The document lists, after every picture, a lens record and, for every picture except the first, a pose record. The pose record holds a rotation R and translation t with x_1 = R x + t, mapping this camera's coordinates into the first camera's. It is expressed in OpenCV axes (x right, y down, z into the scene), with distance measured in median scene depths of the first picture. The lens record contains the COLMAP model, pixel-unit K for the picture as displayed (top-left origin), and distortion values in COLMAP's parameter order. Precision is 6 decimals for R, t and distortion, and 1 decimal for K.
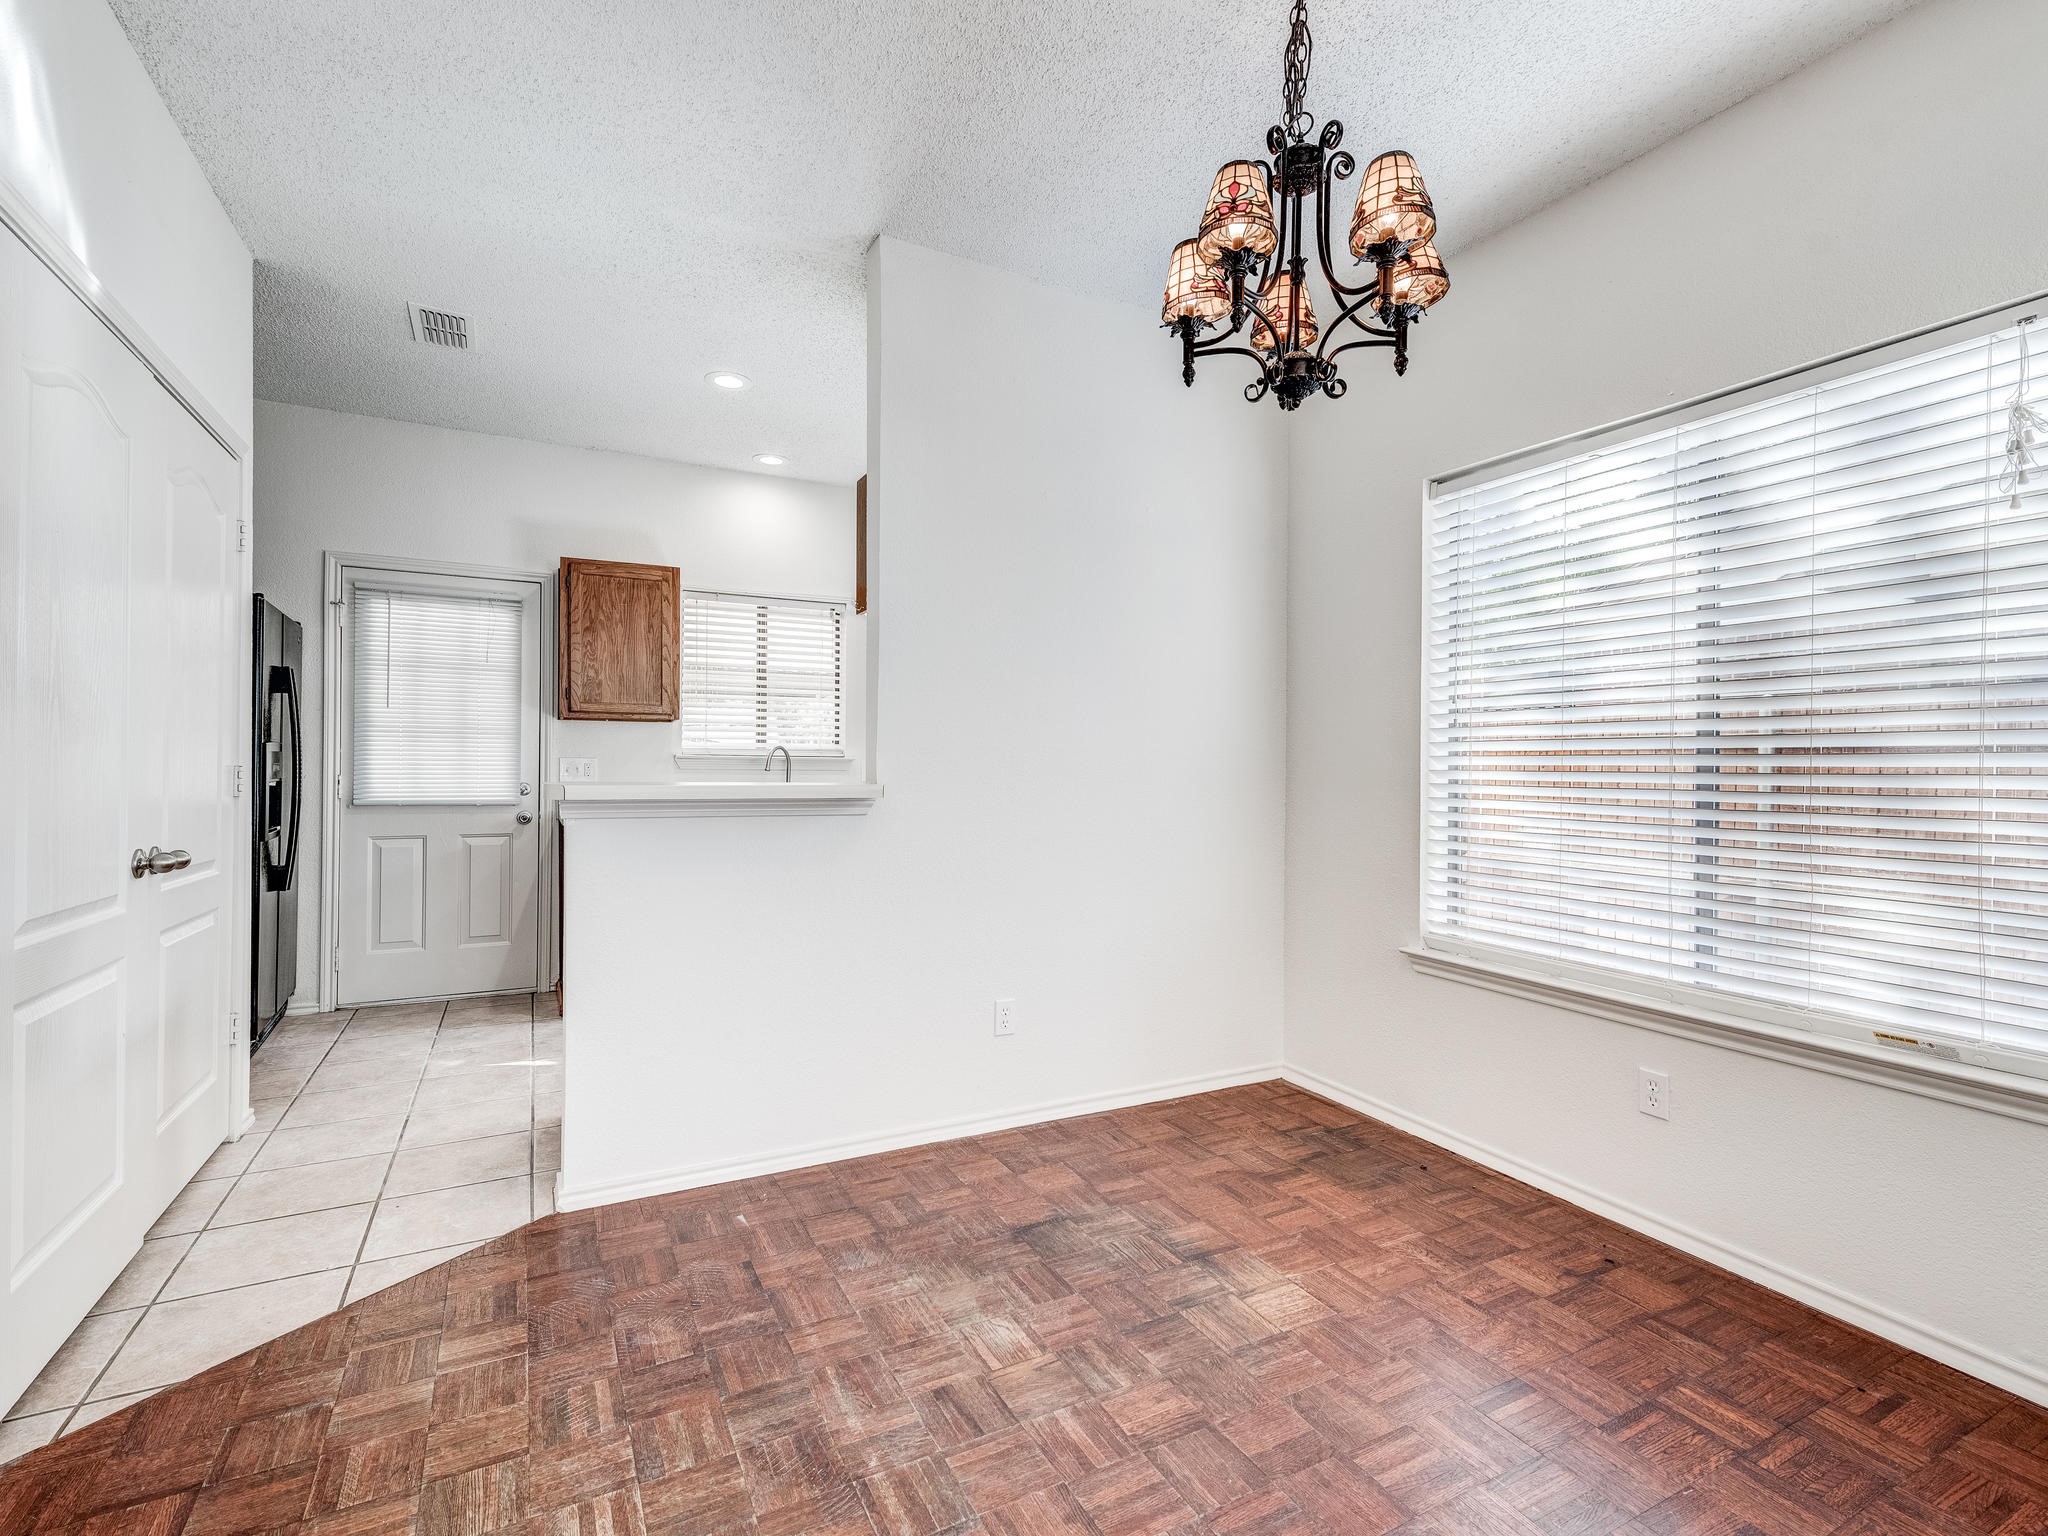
lens RADIAL K [[946.4, 0, 1019.1], [0, 946.4, 764.0], [0, 0, 1]] dist [0.016320, -0.000024]
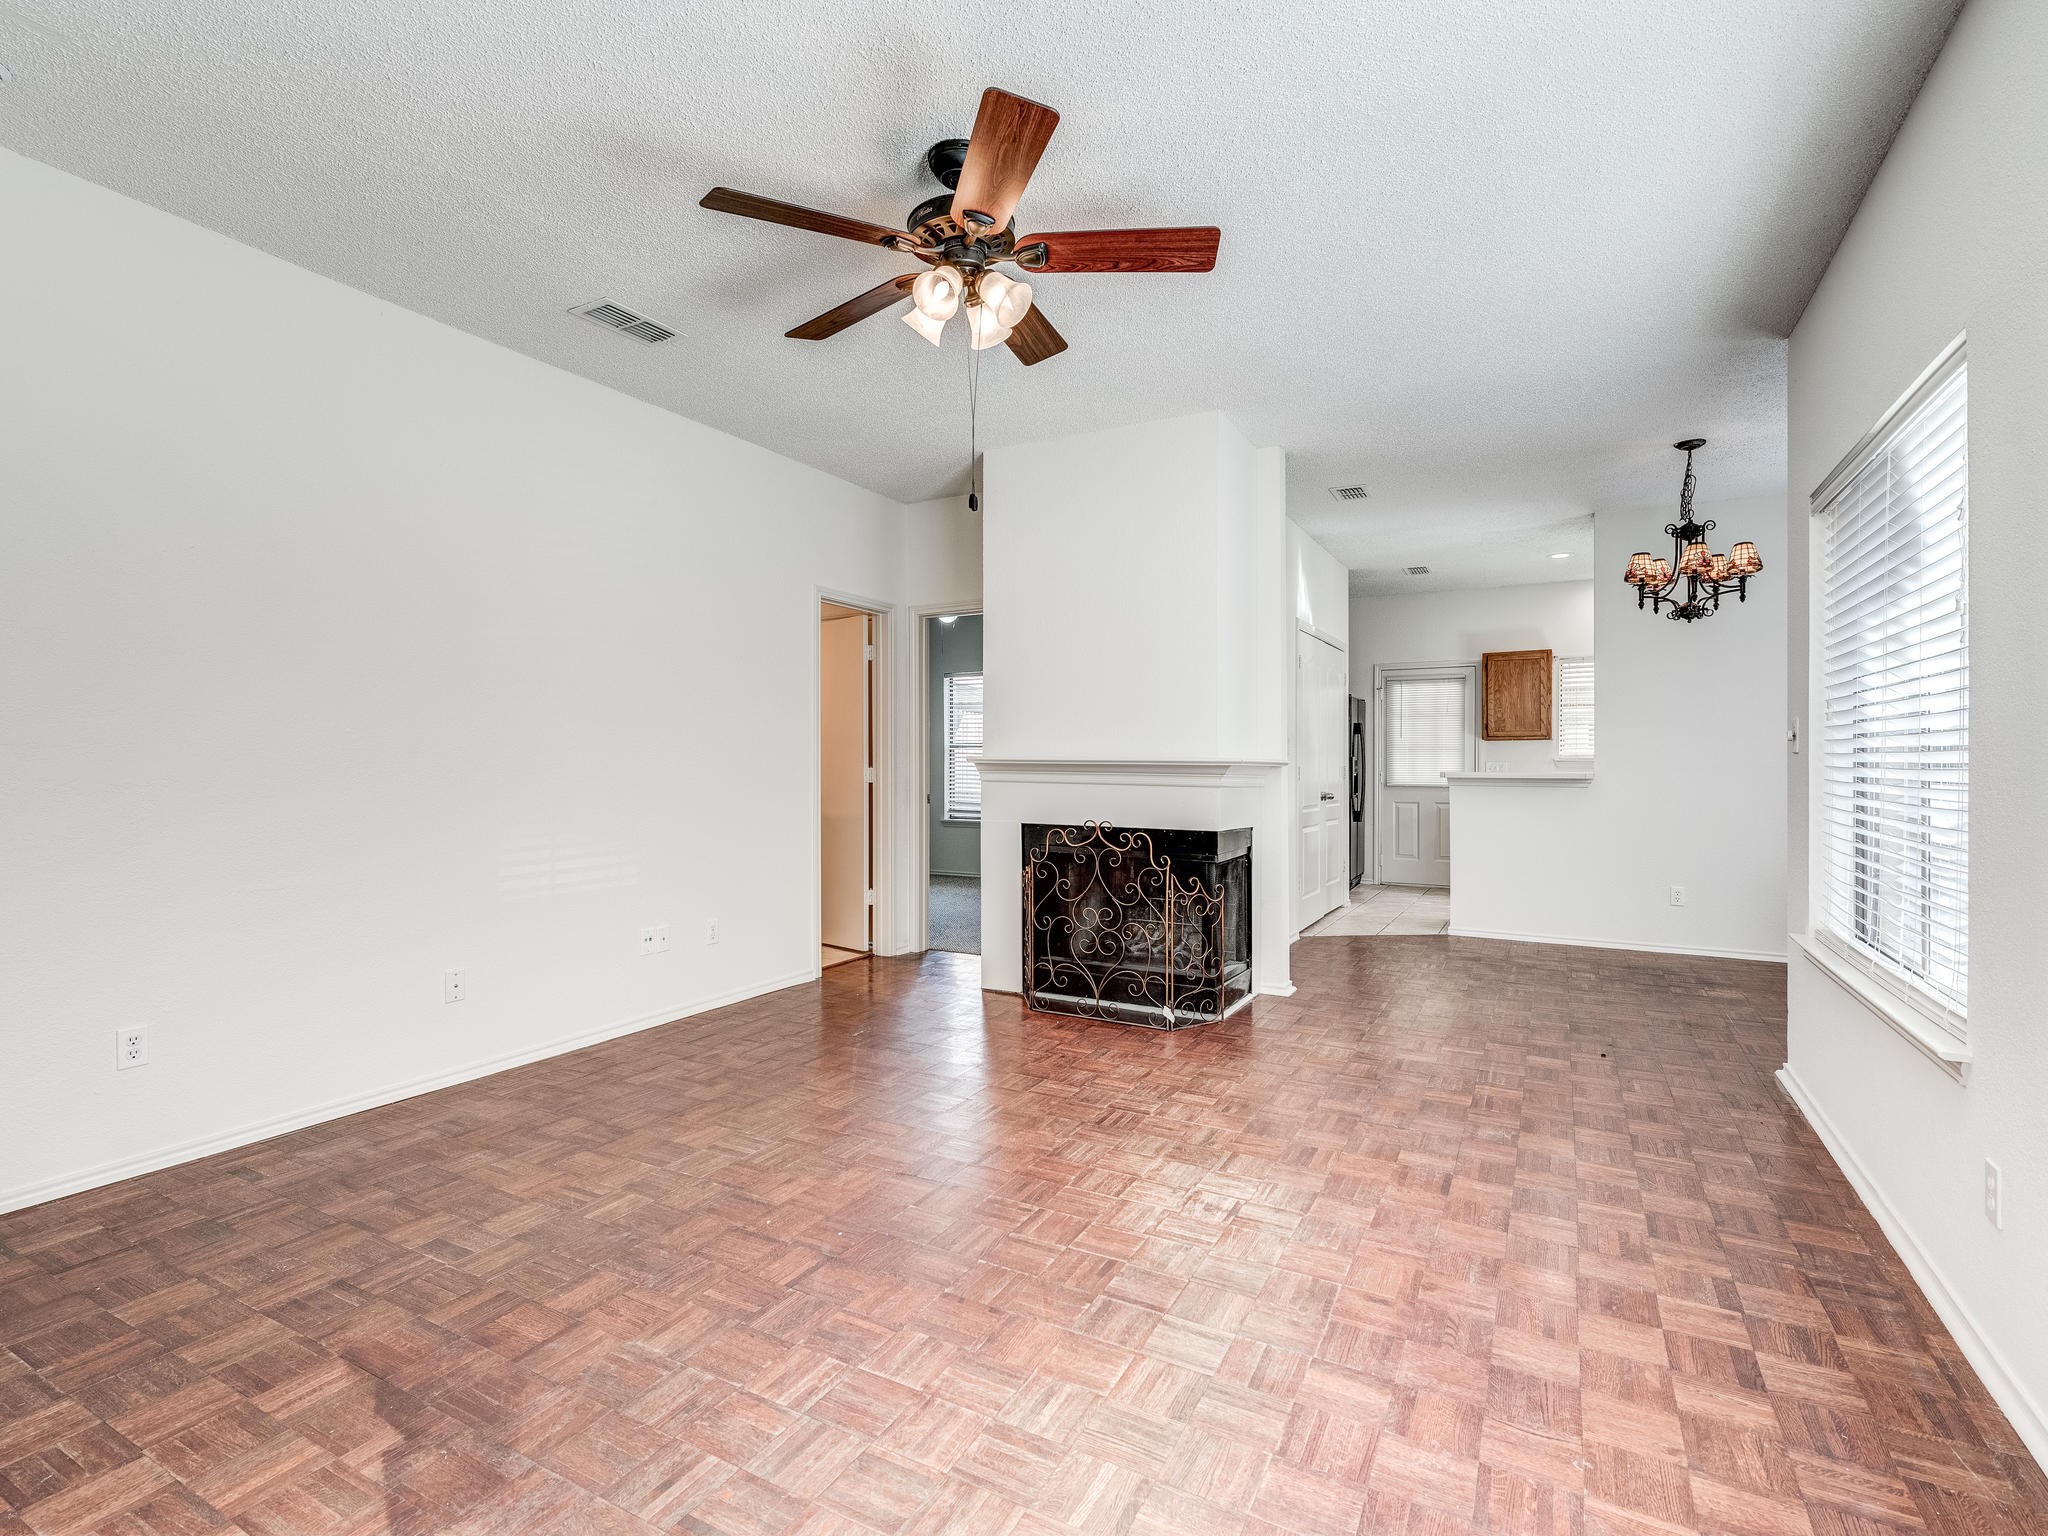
lens RADIAL K [[973.0, 0, 1024.0], [0, 973.0, 768.0], [0, 0, 1]] dist [0.004666, -0.000922]
pose [[0.552669, -0.004183, -0.833390, 0.623307], [0.004687, 0.999987, -0.001911, 0.005334], [0.833388, -0.002850, 0.552682, -0.817485]]
